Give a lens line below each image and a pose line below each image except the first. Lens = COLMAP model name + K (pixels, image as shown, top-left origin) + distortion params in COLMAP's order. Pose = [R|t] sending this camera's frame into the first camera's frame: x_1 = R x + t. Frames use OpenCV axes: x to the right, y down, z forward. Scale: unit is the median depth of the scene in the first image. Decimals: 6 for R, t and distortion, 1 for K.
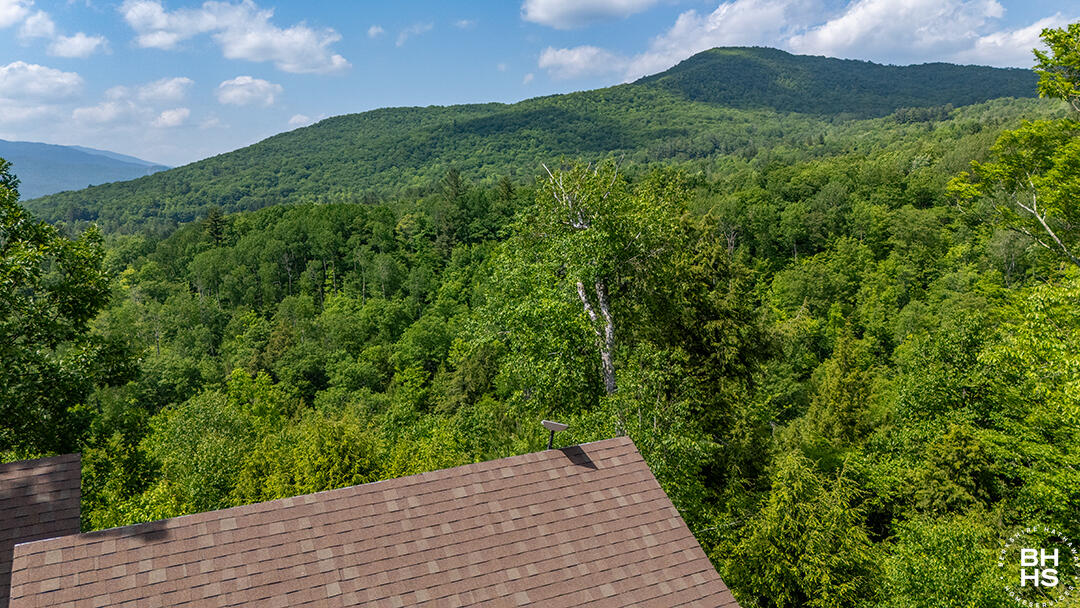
lens RADIAL K [[784.2, 0, 541.3], [0, 784.2, 303.9], [0, 0, 1]] dist [0.060267, -0.055829]
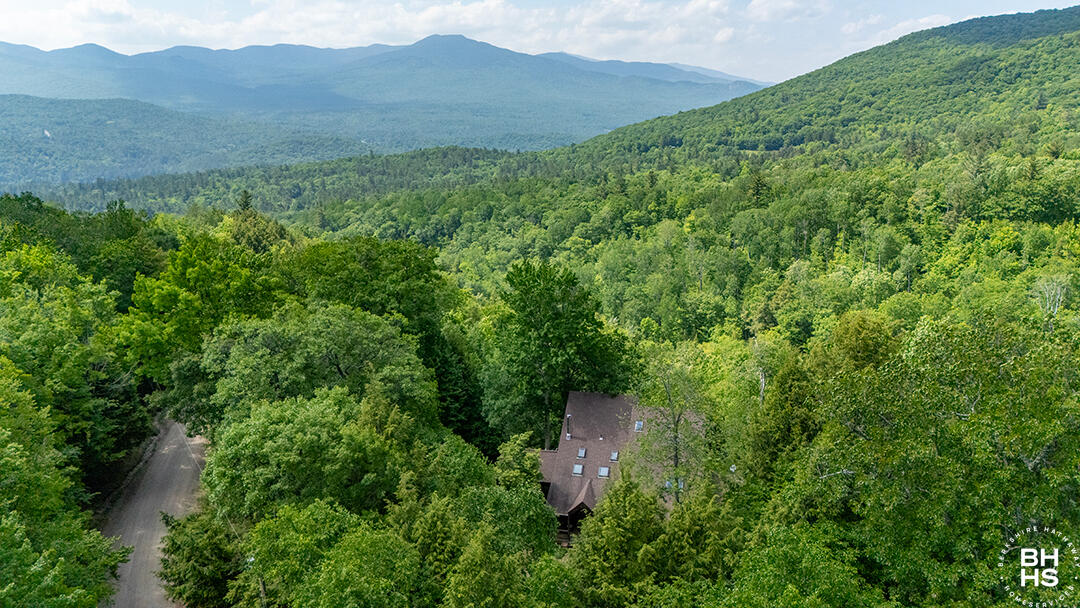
lens RADIAL K [[784.2, 0, 535.7], [0, 784.2, 301.7], [0, 0, 1]] dist [0.060267, -0.055829]
pose [[0.771876, 0.149399, -0.617971, 0.123230], [-0.082467, 0.987314, 0.135685, -0.063585], [0.630402, -0.053770, 0.774404, -0.208949]]
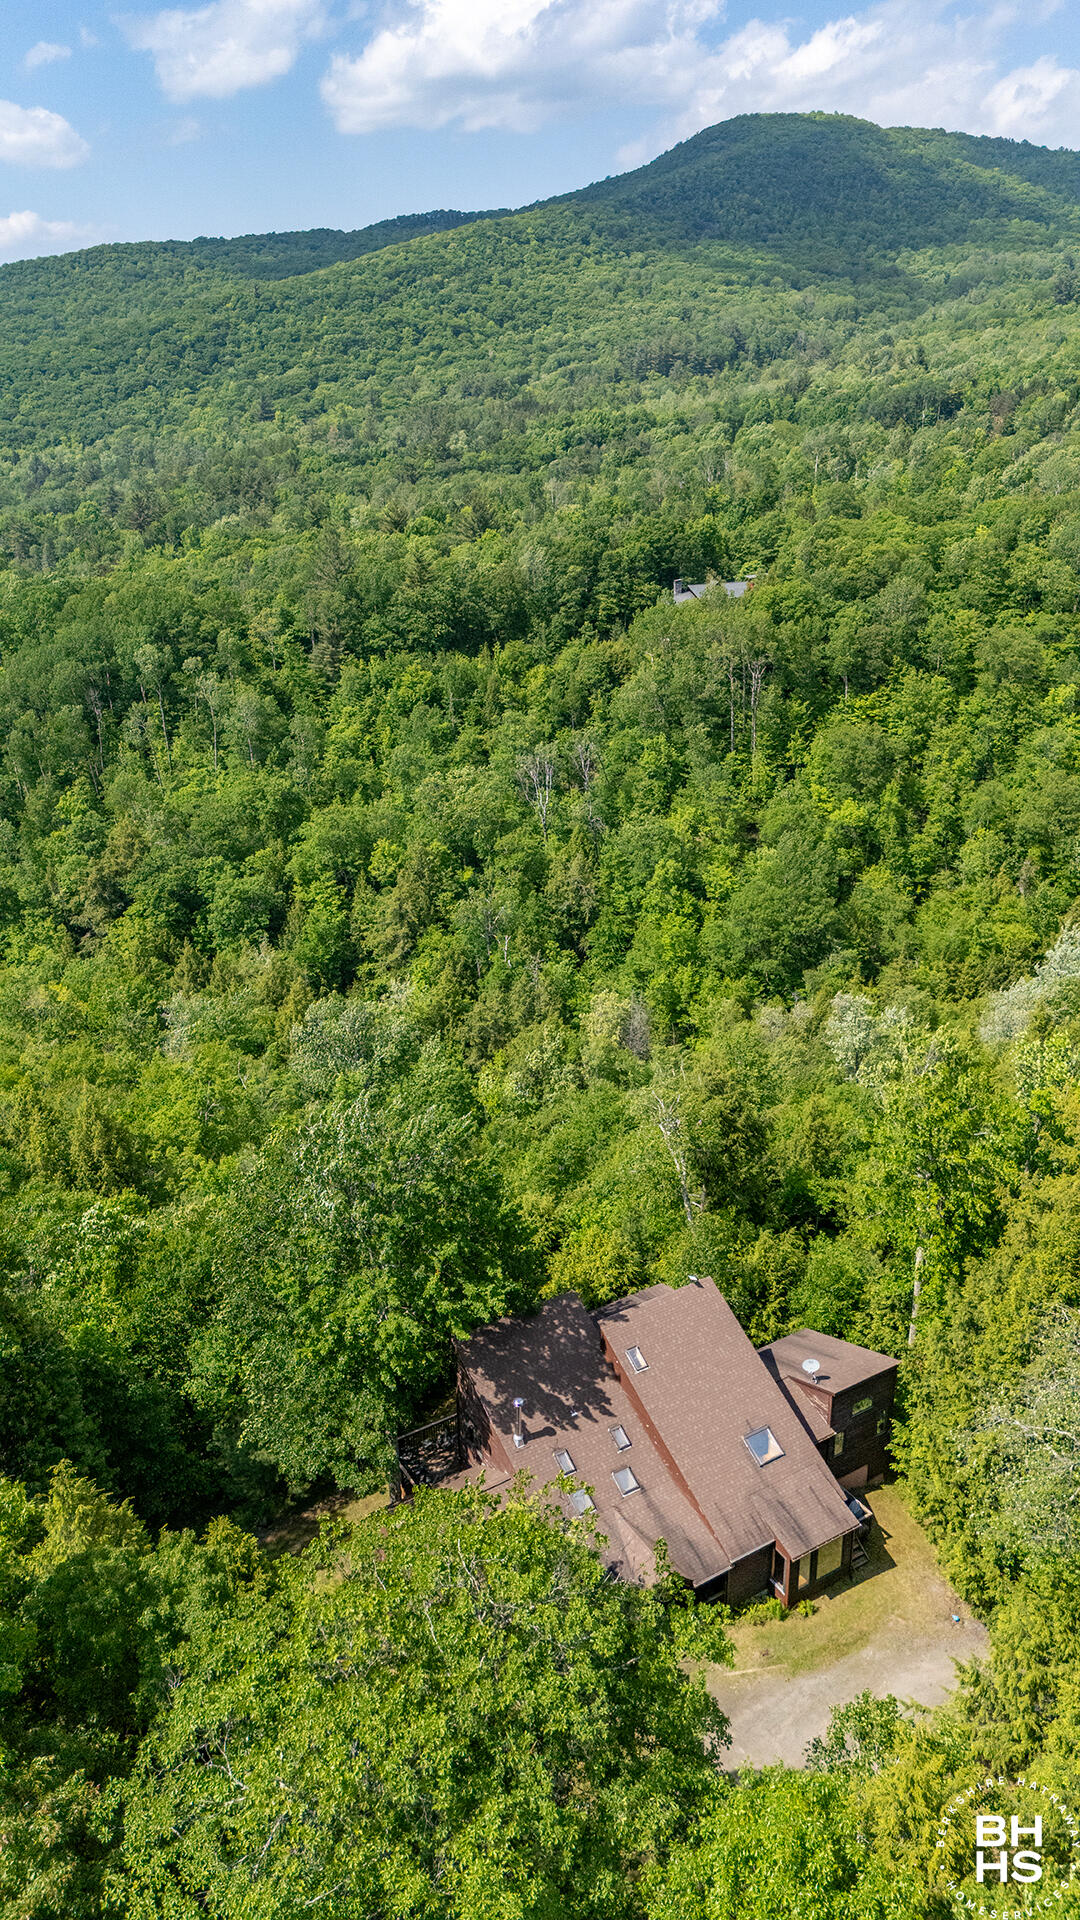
lens RADIAL K [[1394.2, 0, 532.3], [0, 1394.2, 962.4], [0, 0, 1]] dist [0.060267, -0.055829]
pose [[0.996637, -0.039308, 0.071898, -0.045866], [0.020046, 0.967730, 0.251192, -0.117654], [-0.079452, -0.248906, 0.965263, -0.197727]]
